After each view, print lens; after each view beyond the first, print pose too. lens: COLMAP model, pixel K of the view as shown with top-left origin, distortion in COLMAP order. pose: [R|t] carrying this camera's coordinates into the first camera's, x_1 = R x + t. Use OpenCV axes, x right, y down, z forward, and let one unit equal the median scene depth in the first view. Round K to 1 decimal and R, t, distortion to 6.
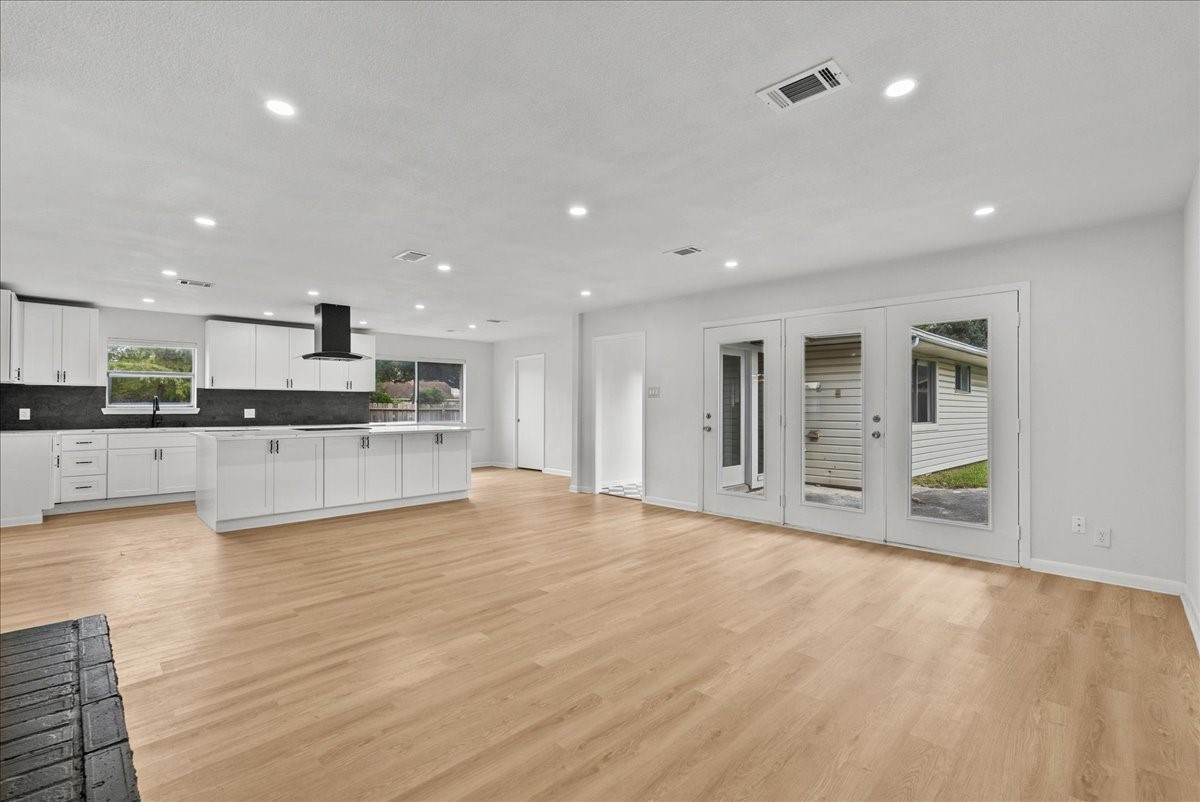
lens RADIAL K [[529.9, 0, 600.0], [0, 529.9, 401.0], [0, 0, 1]] dist [-0.000829, -0.000106]
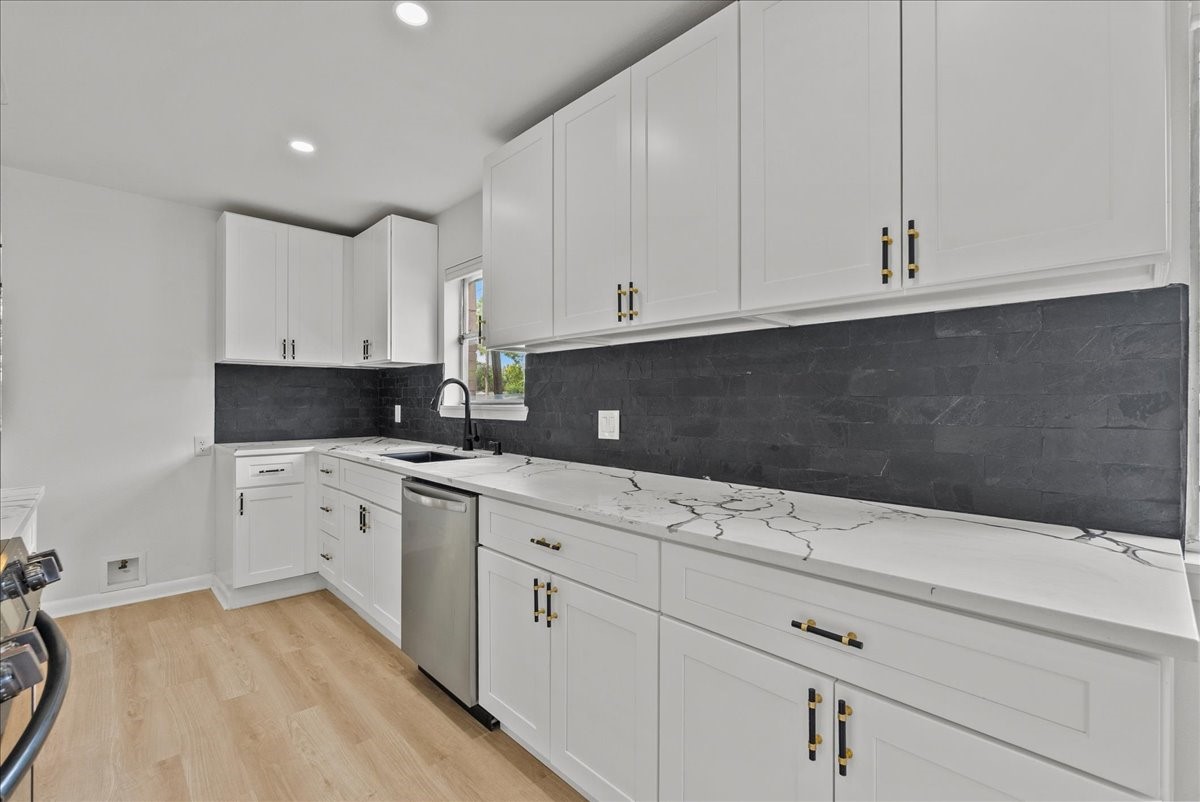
lens RADIAL K [[529.9, 0, 600.0], [0, 529.9, 401.0], [0, 0, 1]] dist [-0.000829, -0.000106]
pose [[-0.042977, -0.003047, -0.999071, -0.359789], [0.009890, 0.999945, -0.003476, 0.010630], [0.999027, -0.010030, -0.042945, 1.026962]]
